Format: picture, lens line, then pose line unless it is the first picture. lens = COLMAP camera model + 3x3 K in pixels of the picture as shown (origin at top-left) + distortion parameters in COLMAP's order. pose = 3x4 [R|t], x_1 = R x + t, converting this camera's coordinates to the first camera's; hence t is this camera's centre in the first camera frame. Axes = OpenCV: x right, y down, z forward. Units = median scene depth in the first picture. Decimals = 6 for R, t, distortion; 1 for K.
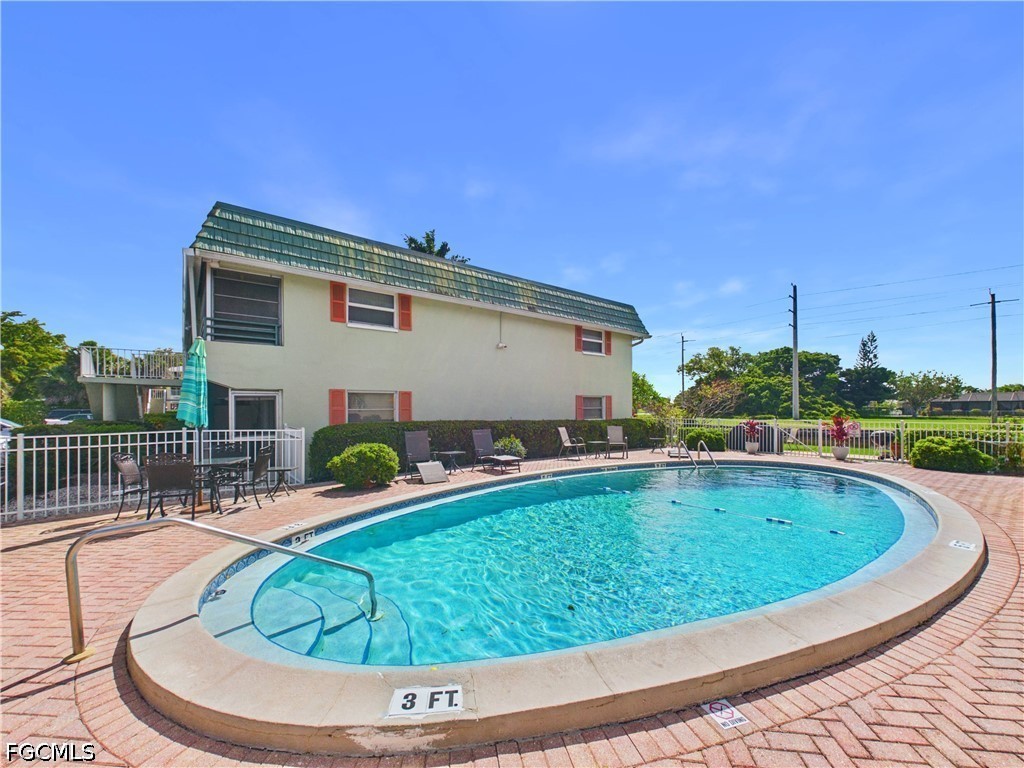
lens RADIAL K [[419.0, 0, 518.1], [0, 419.0, 381.3], [0, 0, 1]] dist [0.000373, -0.000094]
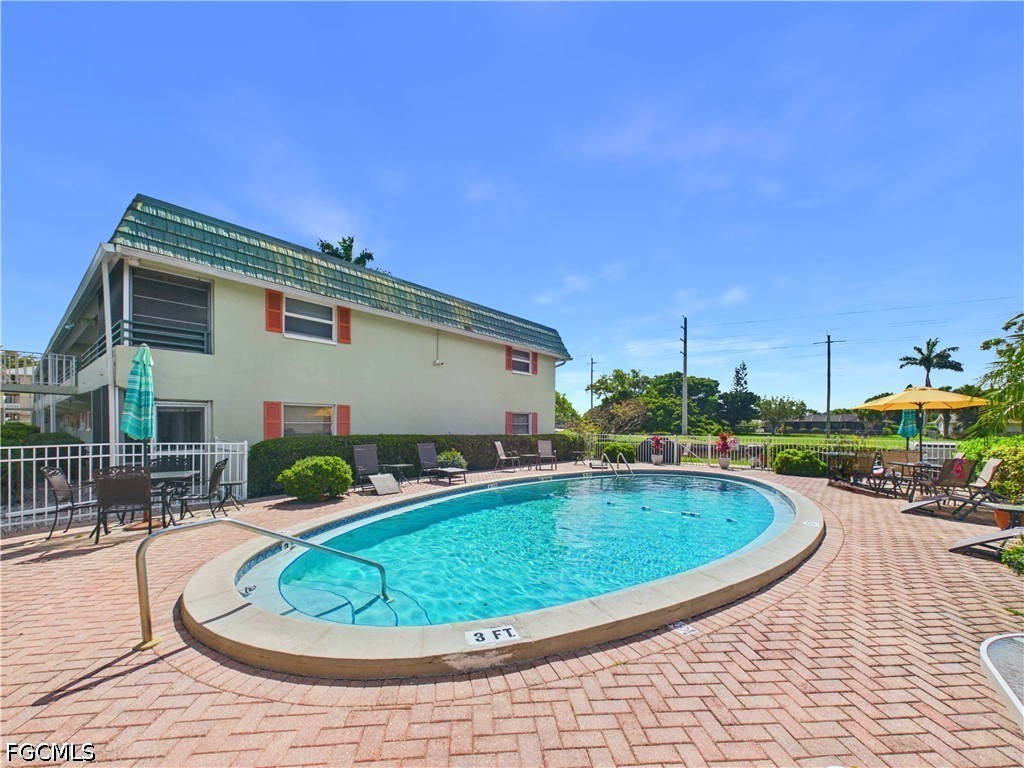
lens RADIAL K [[429.6, 0, 512.5], [0, 429.6, 392.9], [0, 0, 1]] dist [-0.000062, -0.000043]
pose [[0.976406, 0.025758, 0.214402, -0.103677], [-0.023942, 0.999652, -0.011067, -0.003327], [-0.214612, 0.005672, 0.976683, -0.084919]]
